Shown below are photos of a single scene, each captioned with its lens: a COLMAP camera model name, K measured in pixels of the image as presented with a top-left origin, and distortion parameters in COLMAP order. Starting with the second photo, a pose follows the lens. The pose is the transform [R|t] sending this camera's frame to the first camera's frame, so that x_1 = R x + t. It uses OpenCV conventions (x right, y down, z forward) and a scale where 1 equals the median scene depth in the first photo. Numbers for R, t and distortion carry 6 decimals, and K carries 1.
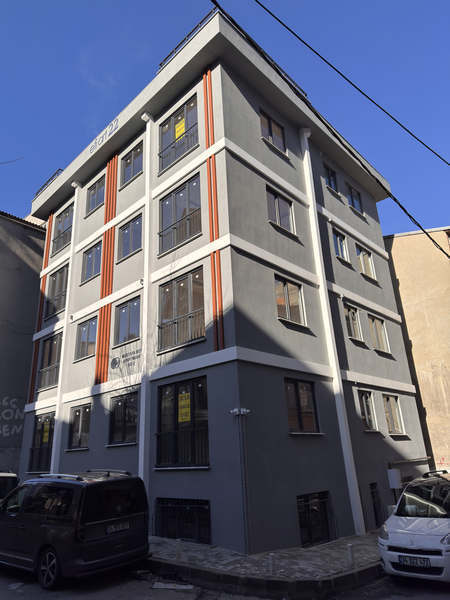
lens RADIAL K [[422.9, 0, 221.9], [0, 422.9, 299.3], [0, 0, 1]] dist [0.059930, -0.053572]
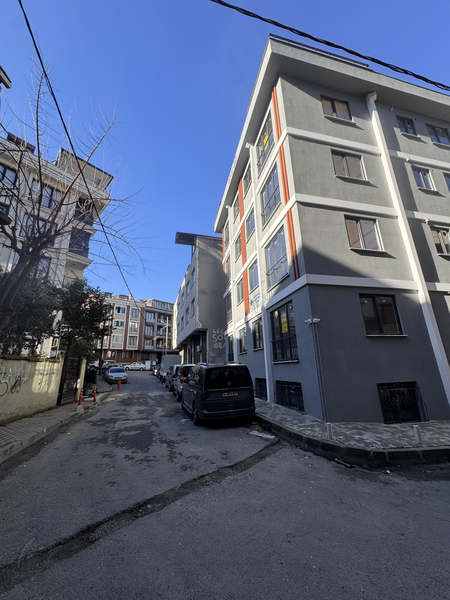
lens RADIAL K [[240.6, 0, 220.6], [0, 240.6, 298.9], [0, 0, 1]] dist [-0.003654, 0.000280]
pose [[0.837108, -0.131930, -0.530890, 0.155565], [0.180009, 0.982868, 0.039588, 0.085748], [0.516572, -0.128704, 0.846516, 0.164535]]
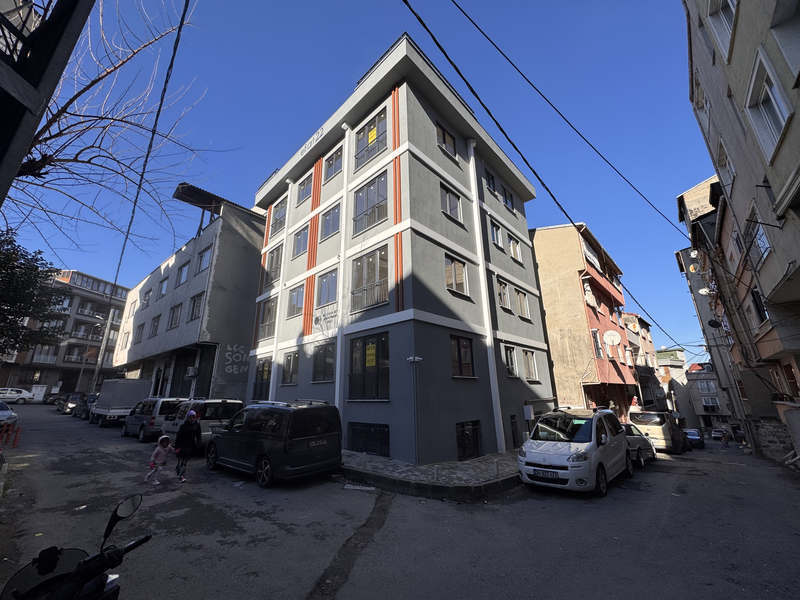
lens RADIAL K [[320.8, 0, 401.0], [0, 320.8, 298.1], [0, 0, 1]] dist [-0.003654, 0.000280]
pose [[0.999612, 0.027689, 0.003049, -0.004416], [-0.027822, 0.997789, 0.060354, 0.018734], [-0.001371, -0.060416, 0.998172, 0.037638]]
